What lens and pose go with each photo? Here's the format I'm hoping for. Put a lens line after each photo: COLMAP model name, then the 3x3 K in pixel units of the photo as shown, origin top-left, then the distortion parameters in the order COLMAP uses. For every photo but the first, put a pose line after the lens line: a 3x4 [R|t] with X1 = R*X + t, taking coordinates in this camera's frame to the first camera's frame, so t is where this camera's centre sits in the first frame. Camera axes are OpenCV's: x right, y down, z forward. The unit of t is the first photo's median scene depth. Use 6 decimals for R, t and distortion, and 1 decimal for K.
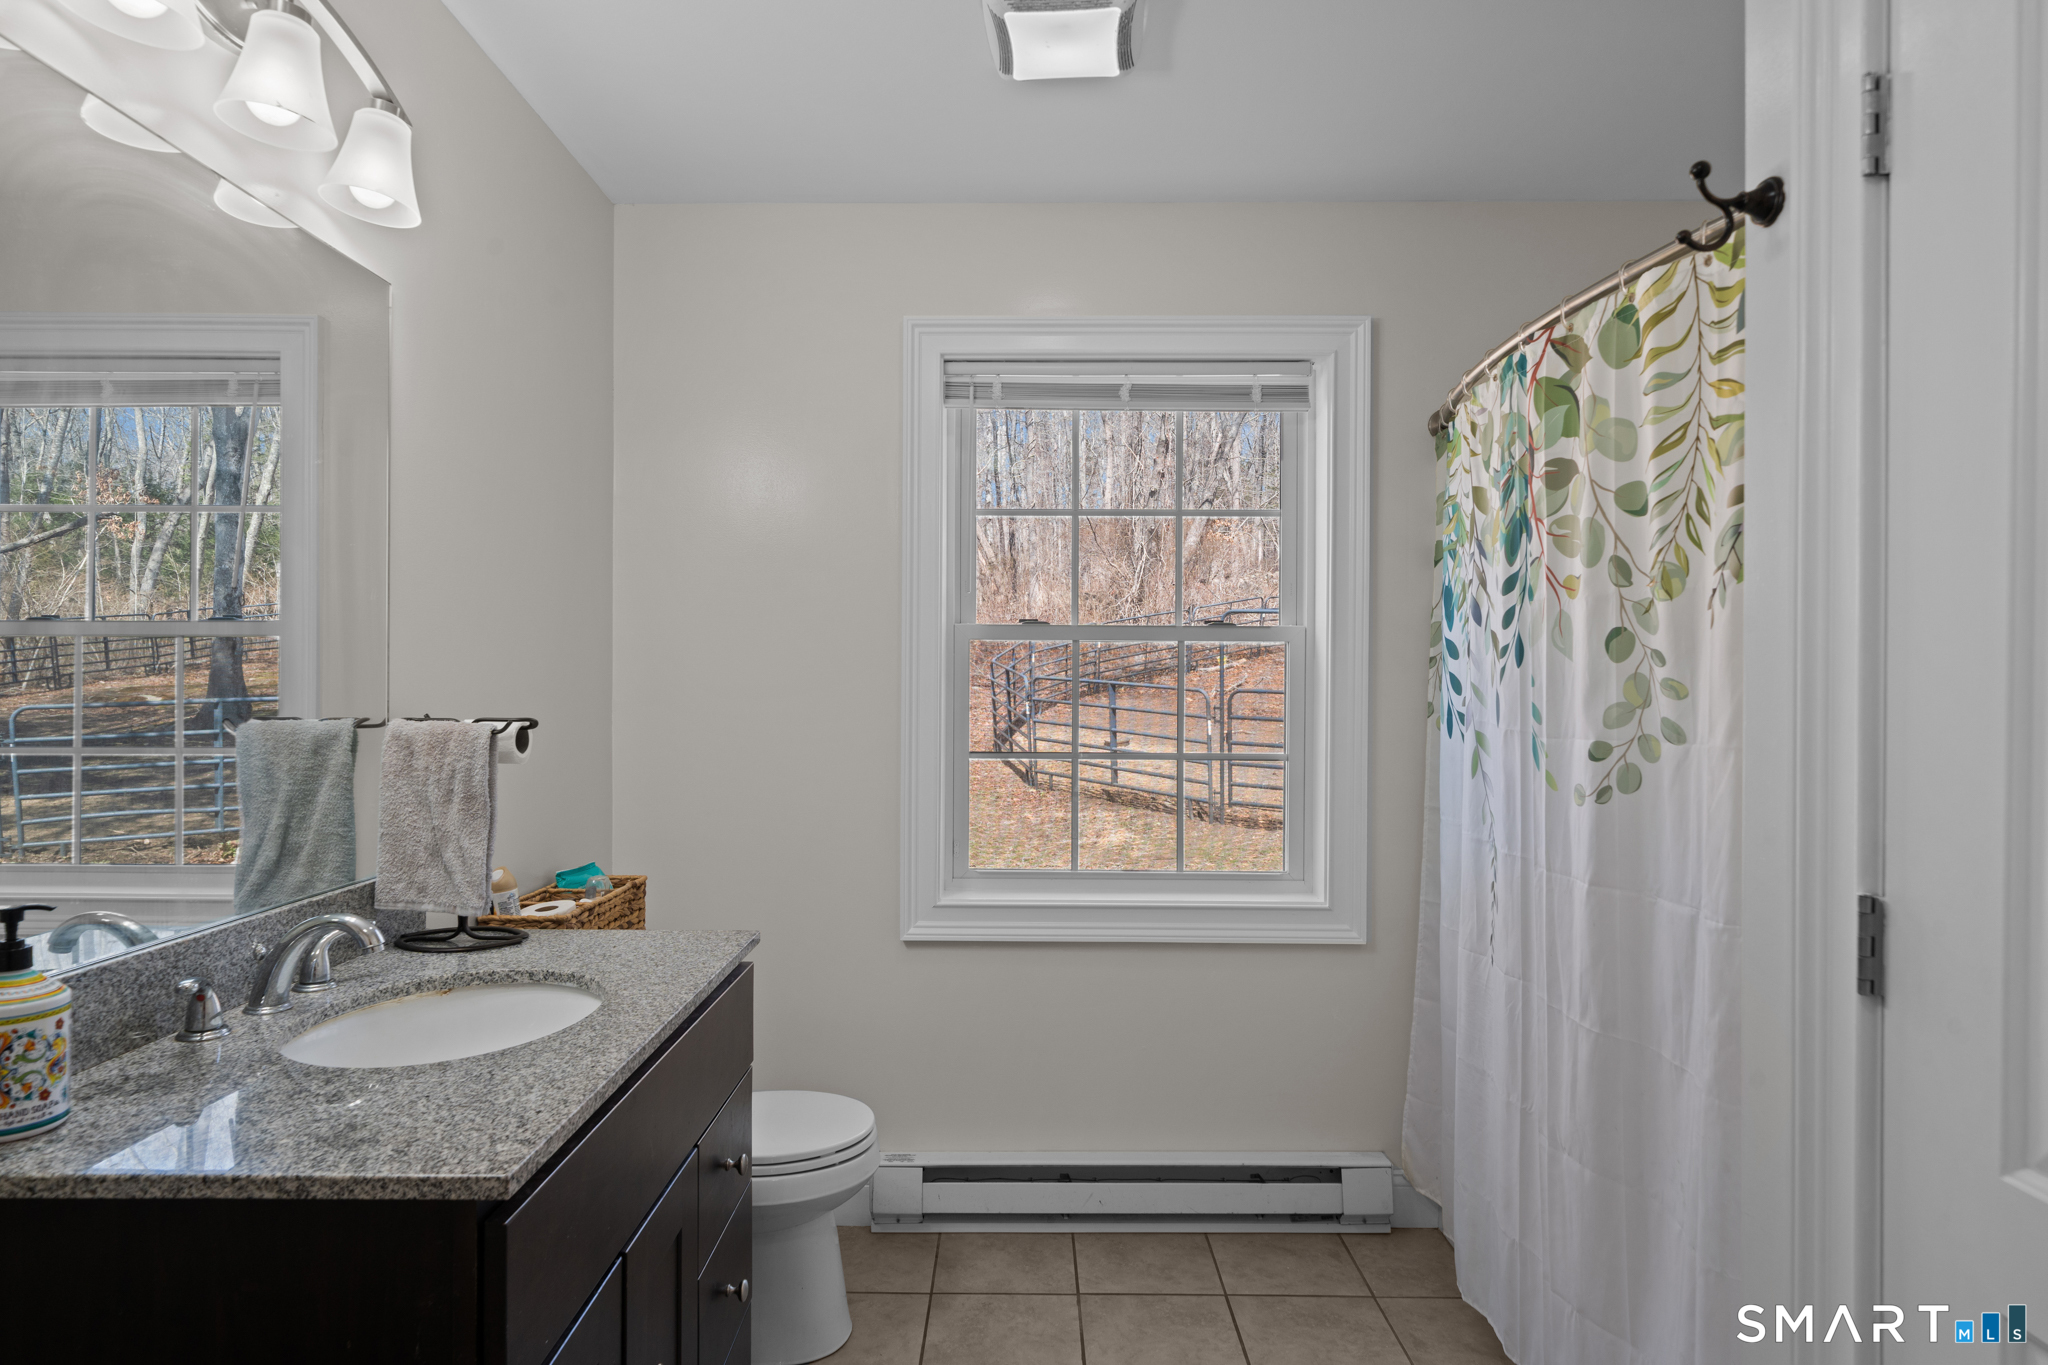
lens RADIAL K [[1152.0, 0, 1012.9], [0, 1152.0, 680.3], [0, 0, 1]] dist [0.000825, 0.001053]
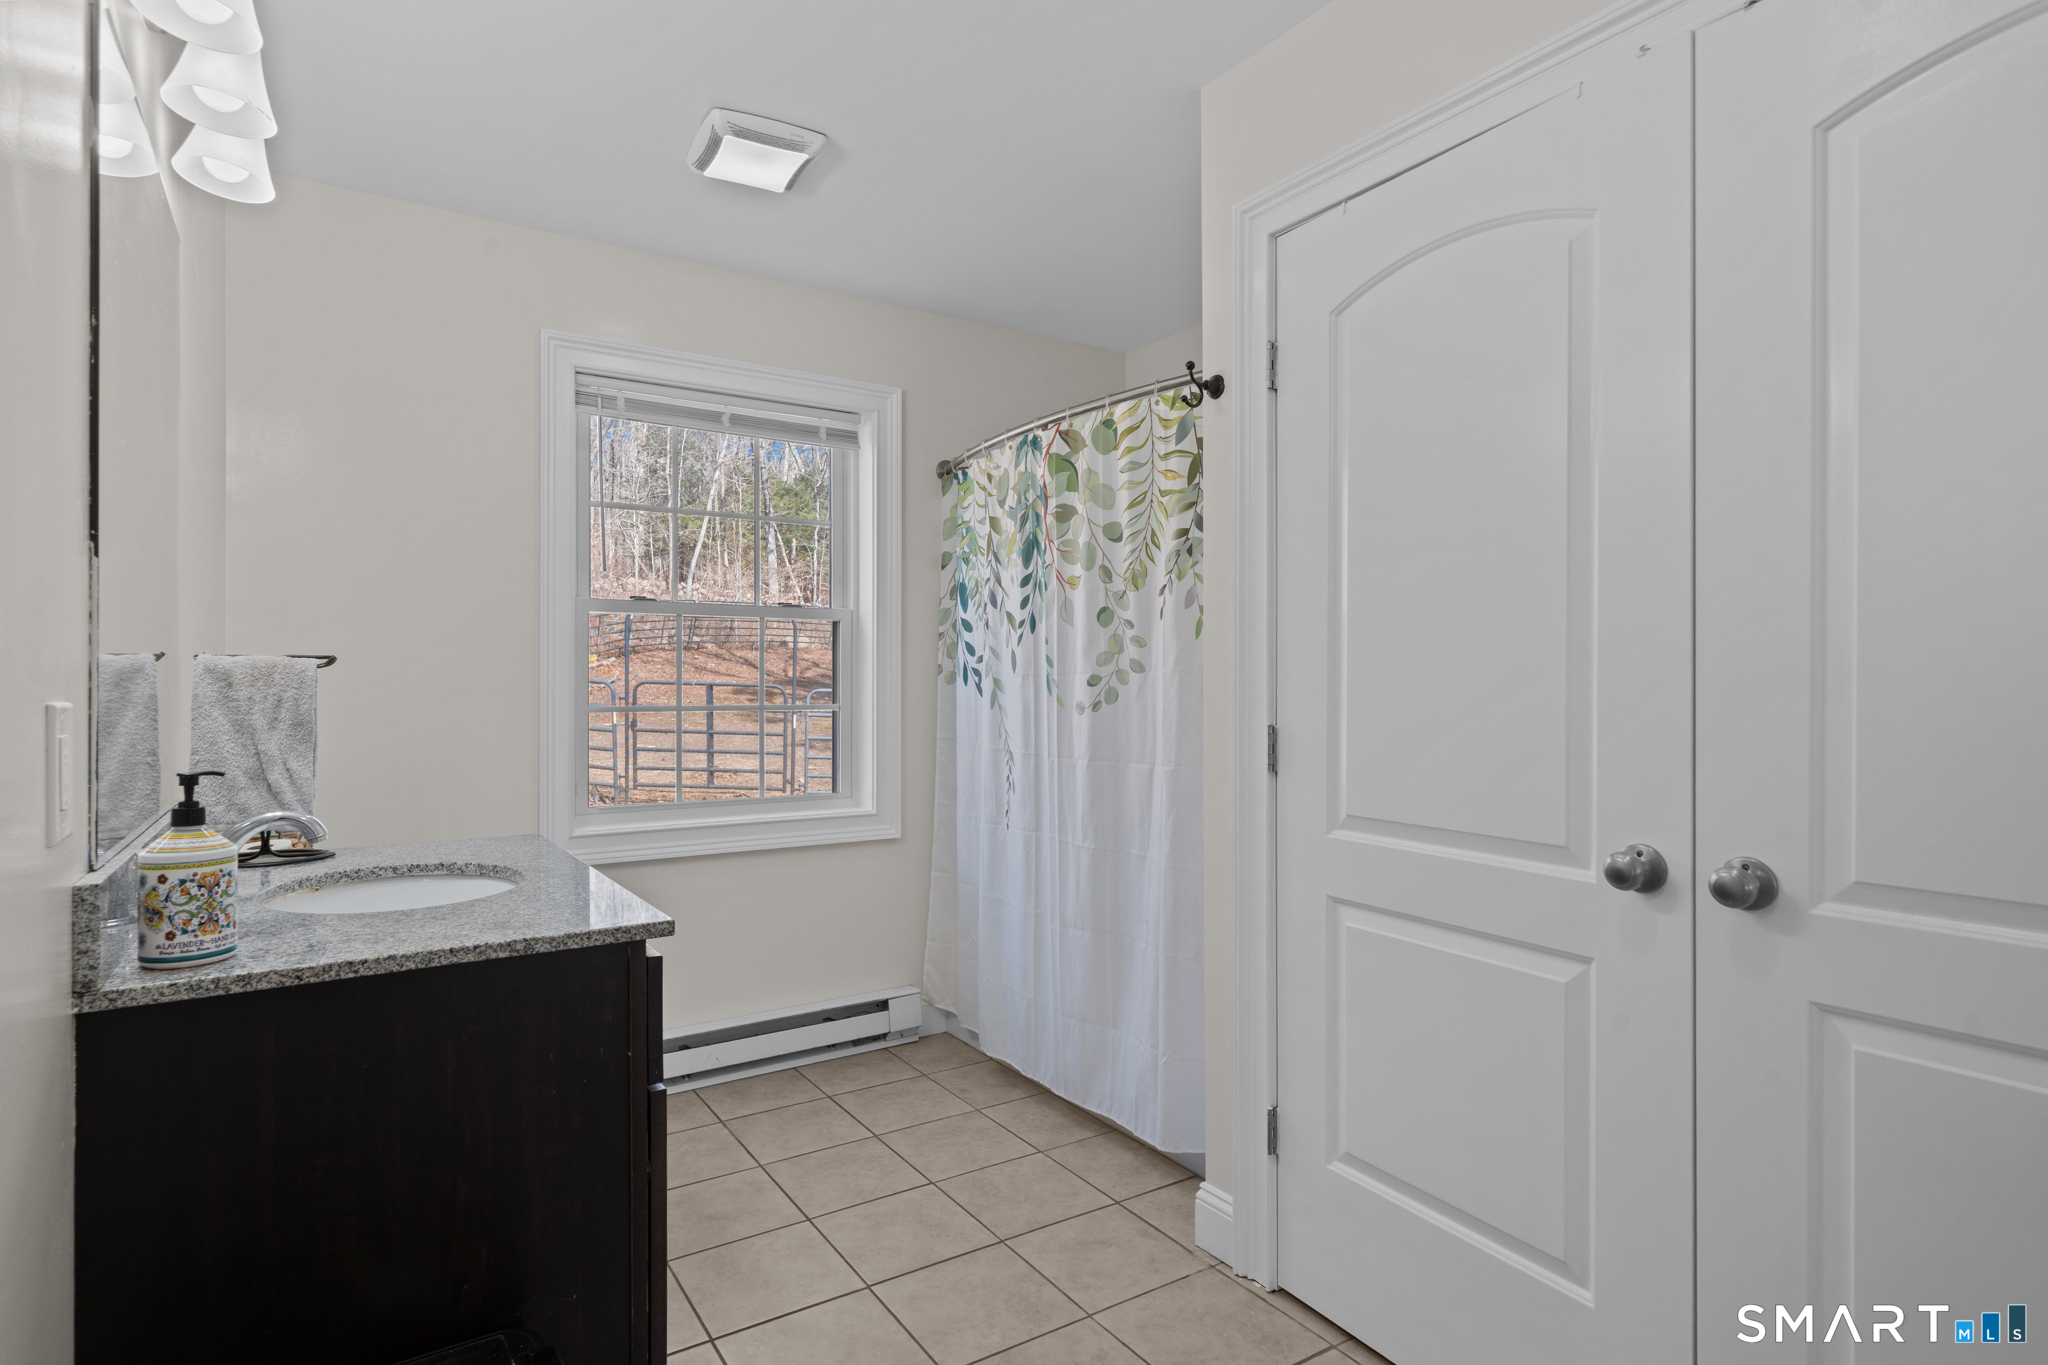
lens RADIAL K [[1064.5, 0, 1008.9], [0, 1064.5, 678.5], [0, 0, 1]] dist [0.003509, -0.002325]
pose [[0.833599, -0.002864, 0.552363, -0.441911], [0.005302, 0.999982, -0.002817, 0.060865], [-0.552345, 0.005277, 0.833599, -0.221414]]
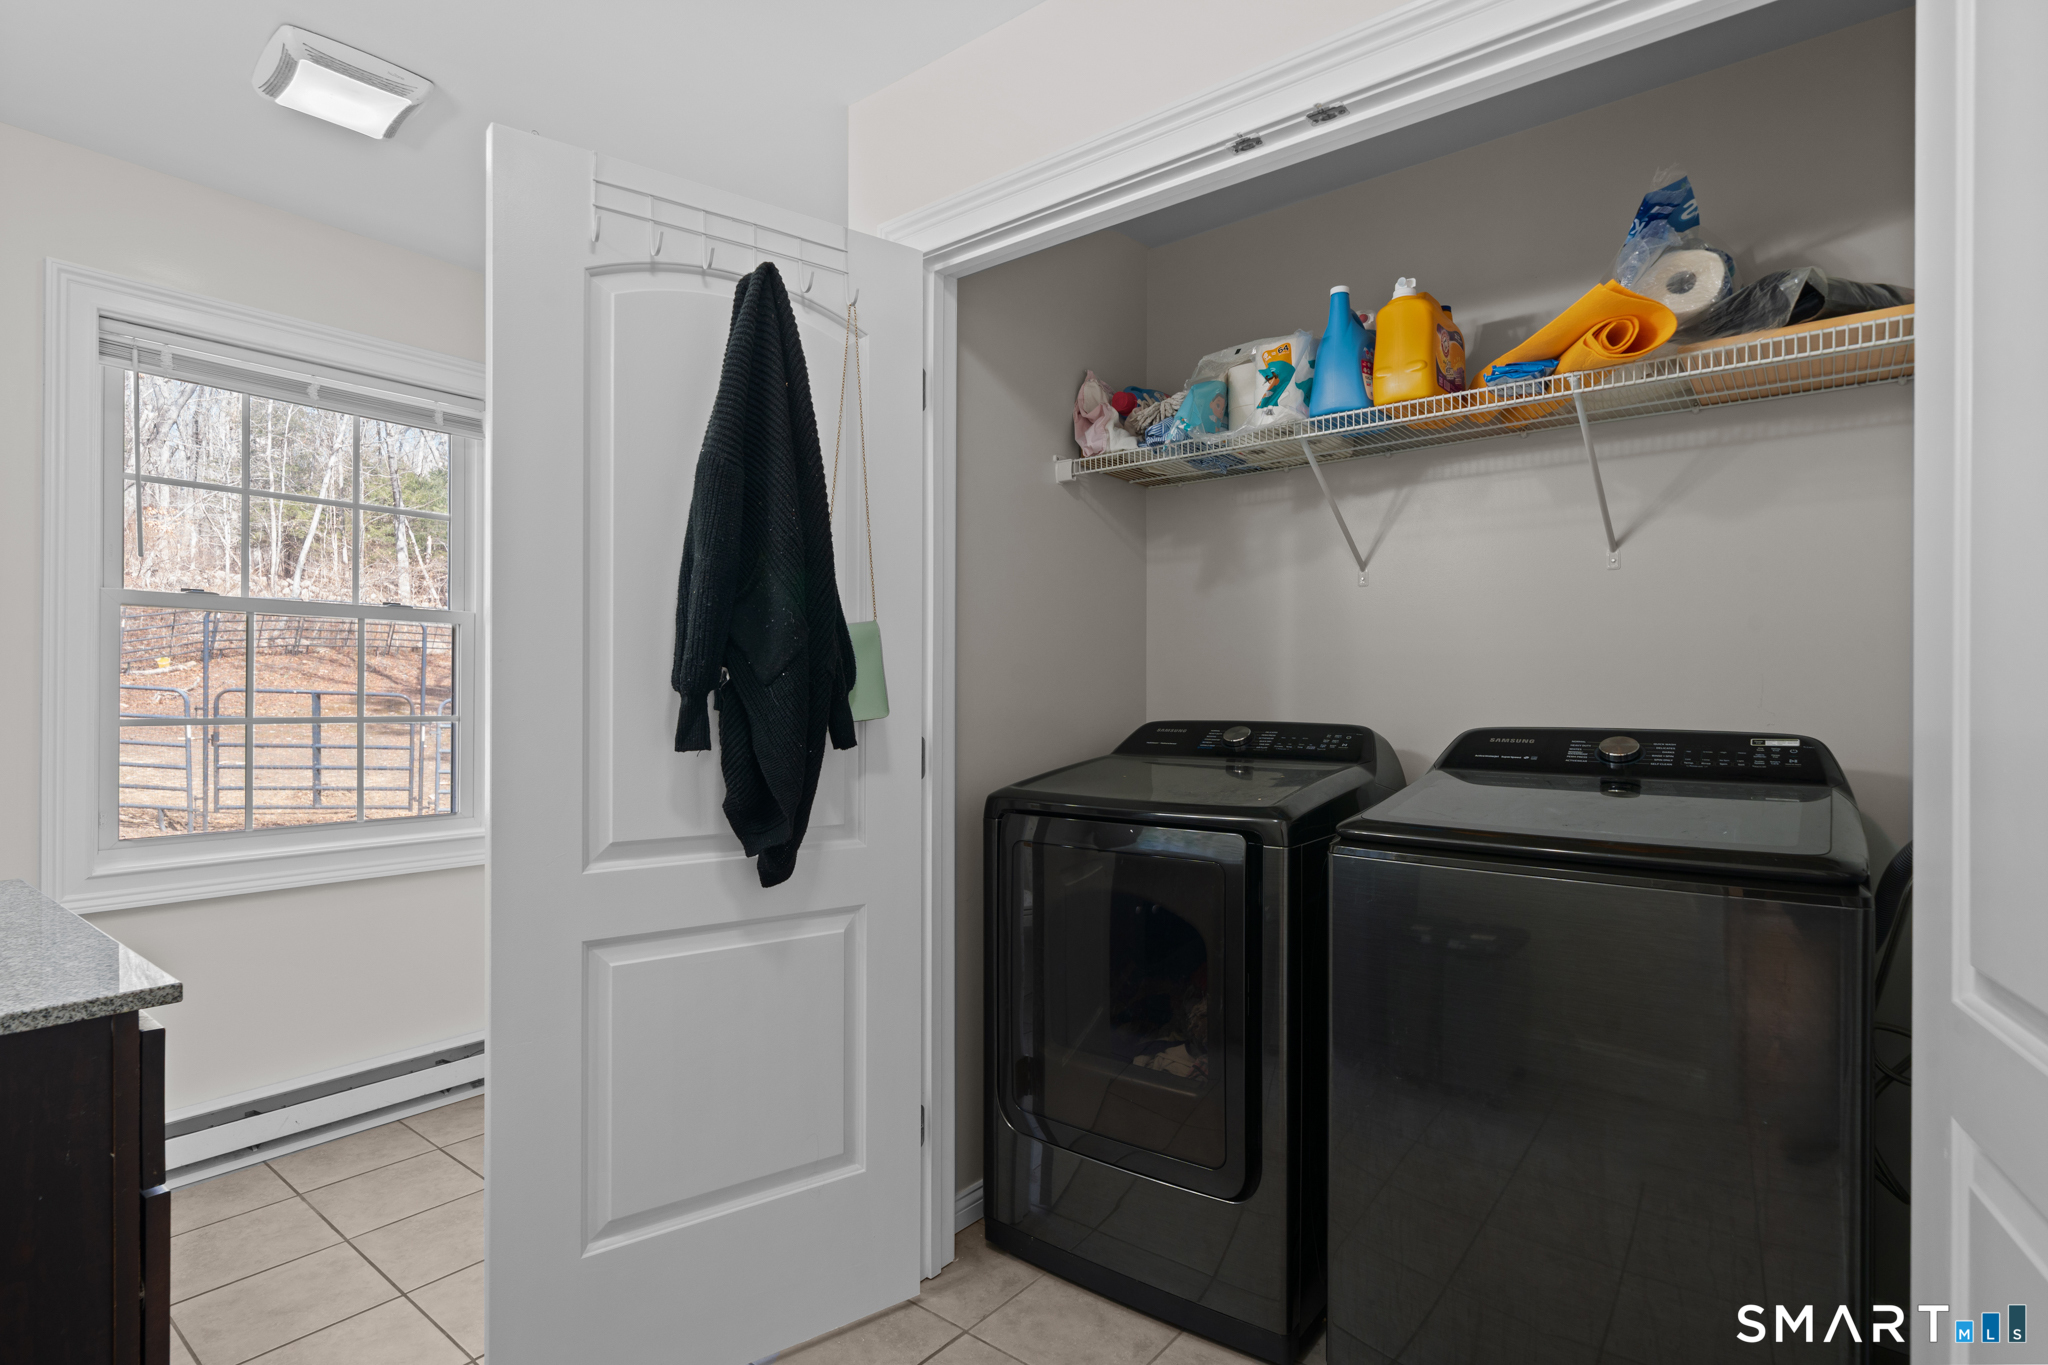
lens RADIAL K [[1012.2, 0, 1007.4], [0, 1012.2, 690.3], [0, 0, 1]] dist [0.002638, 0.000083]
pose [[0.619573, 0.000213, 0.784939, -0.389214], [0.000567, 1.000000, -0.000719, 0.060238], [-0.784939, 0.000891, 0.619573, -0.198763]]
